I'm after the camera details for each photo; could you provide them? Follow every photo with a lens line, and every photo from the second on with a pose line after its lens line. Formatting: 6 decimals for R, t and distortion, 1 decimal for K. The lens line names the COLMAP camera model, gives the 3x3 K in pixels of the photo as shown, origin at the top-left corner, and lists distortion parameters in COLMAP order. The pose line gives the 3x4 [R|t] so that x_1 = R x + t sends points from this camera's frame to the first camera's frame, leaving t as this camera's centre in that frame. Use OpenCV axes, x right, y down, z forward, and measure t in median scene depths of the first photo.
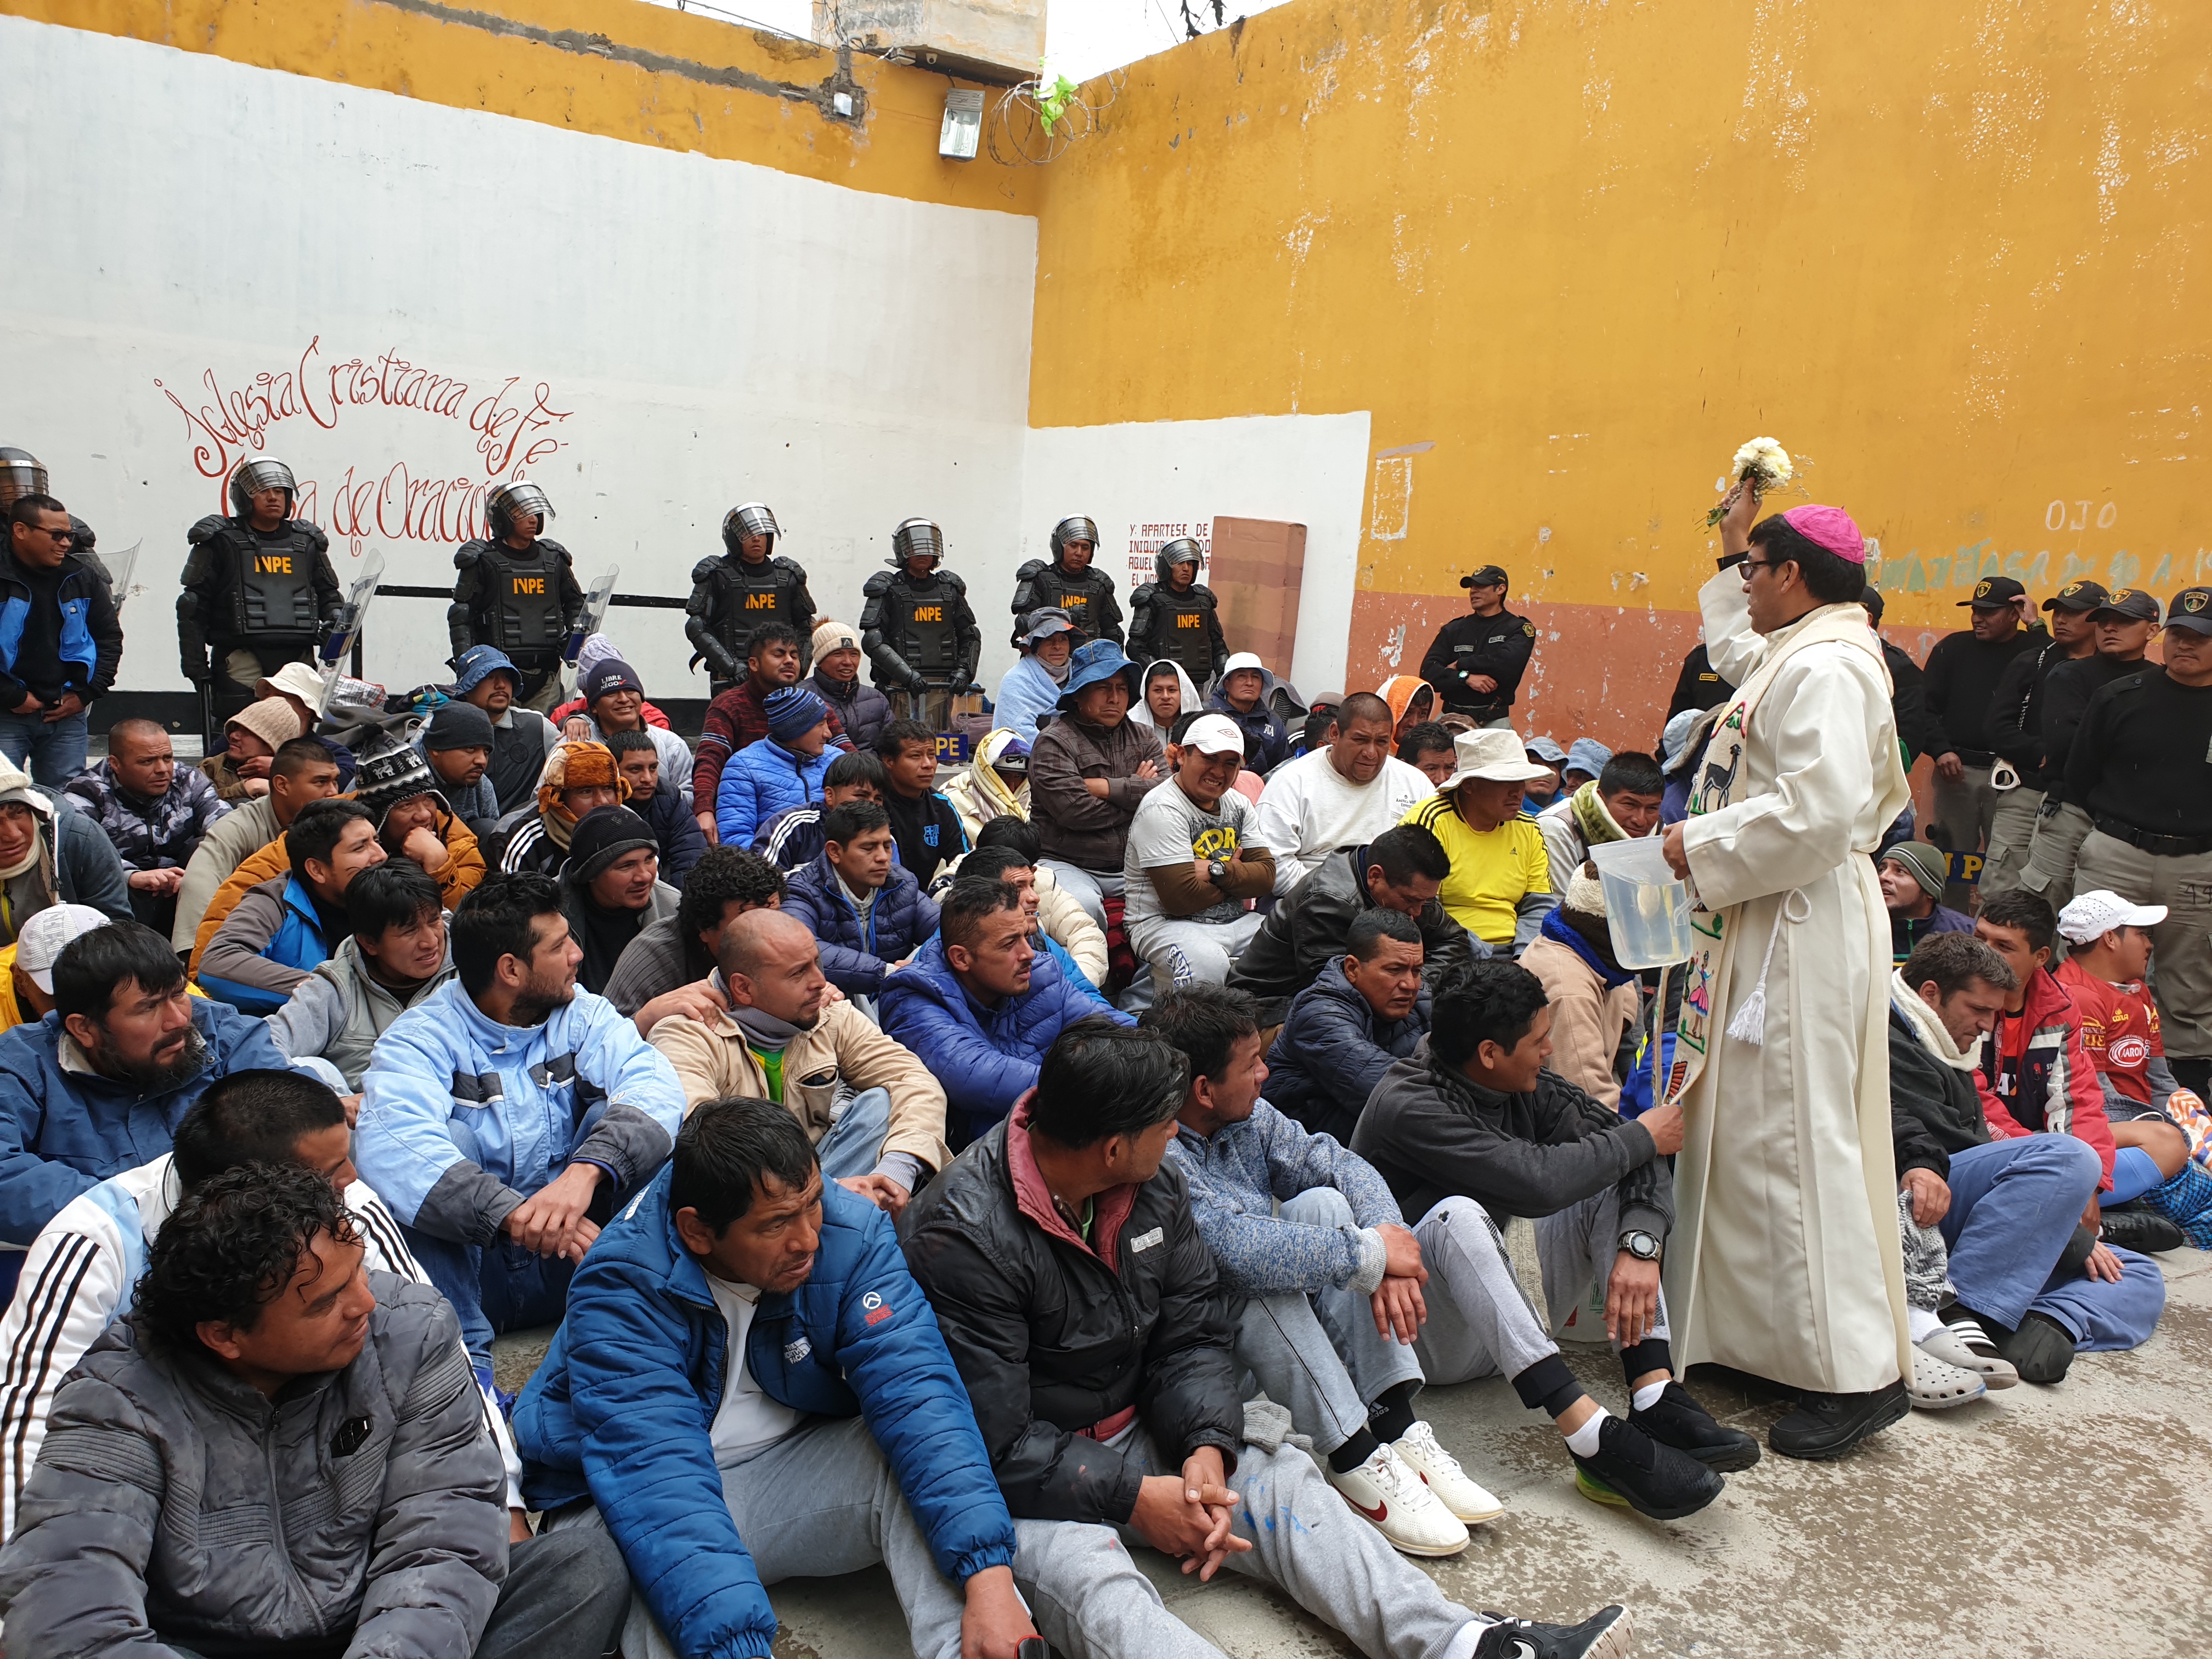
lens RADIAL K [[1807.5, 0, 1109.5], [0, 1807.5, 803.5], [0, 0, 1]] dist [0.035030, 0.002617]
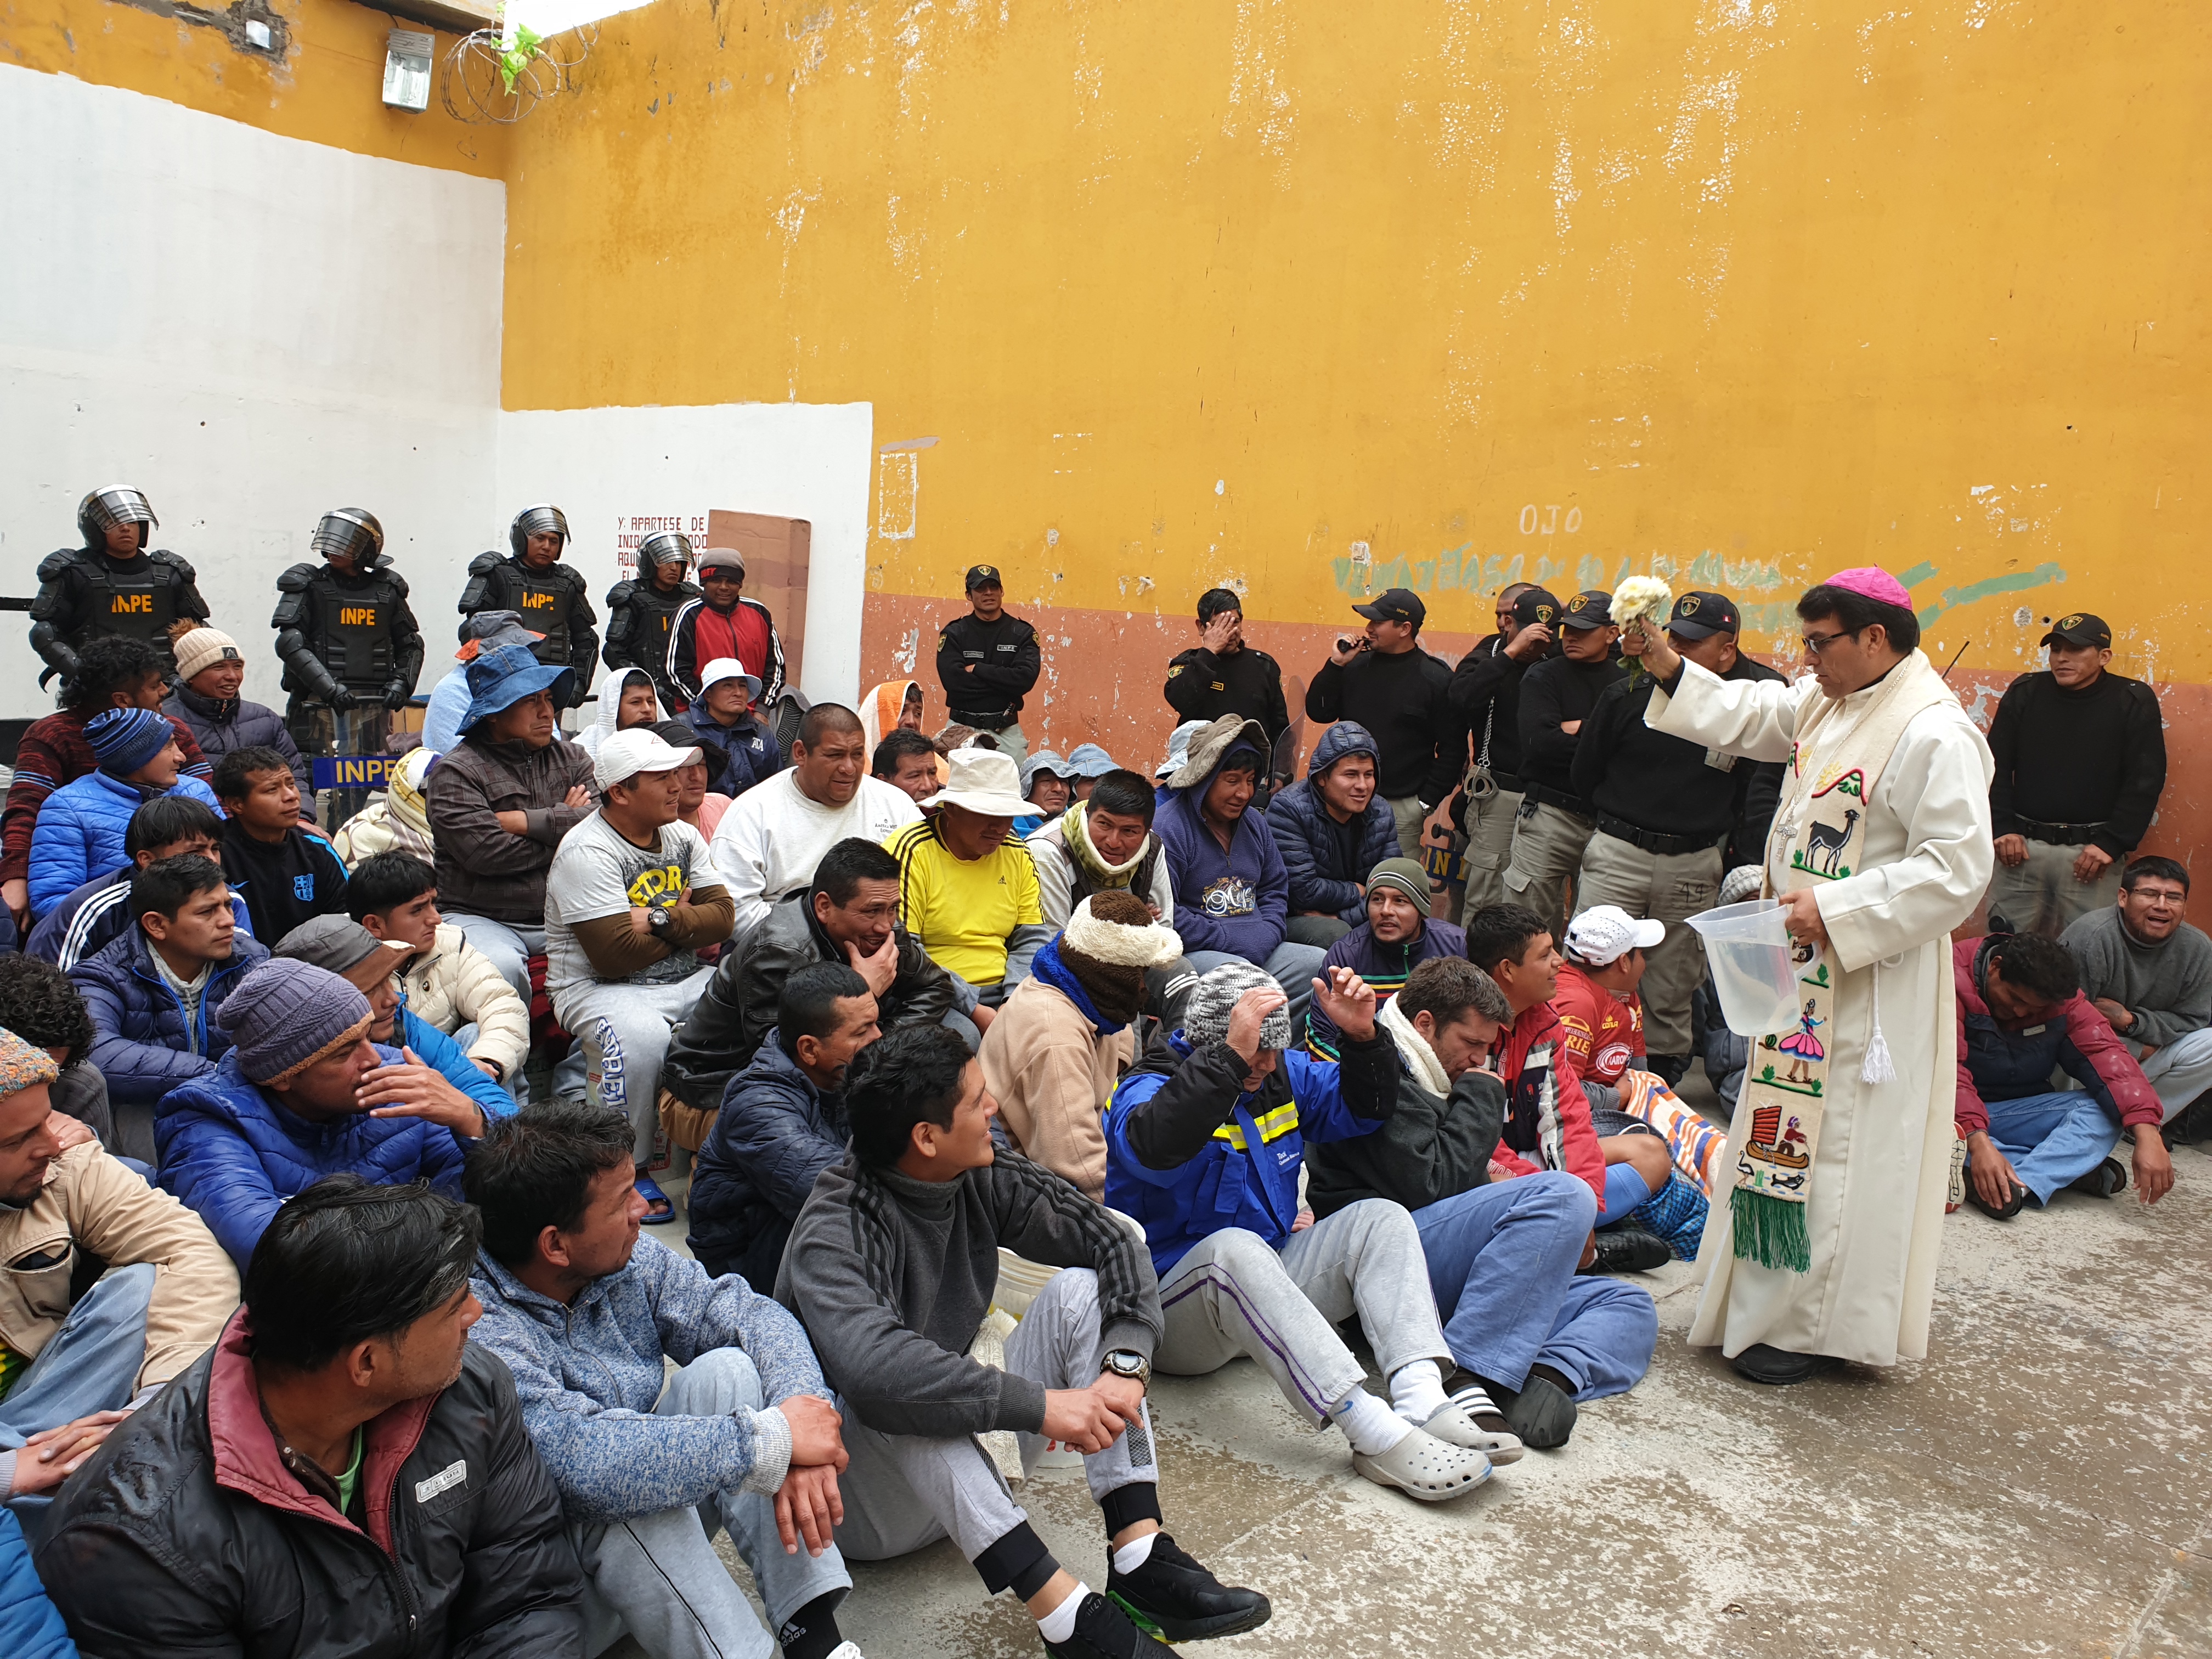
lens RADIAL K [[1807.5, 0, 1109.5], [0, 1807.5, 803.5], [0, 0, 1]] dist [0.035030, 0.002617]
pose [[0.968855, -0.029731, 0.245838, 0.057131], [0.029917, 0.999548, 0.002977, -0.013606], [-0.245816, 0.004470, 0.969306, 0.117031]]
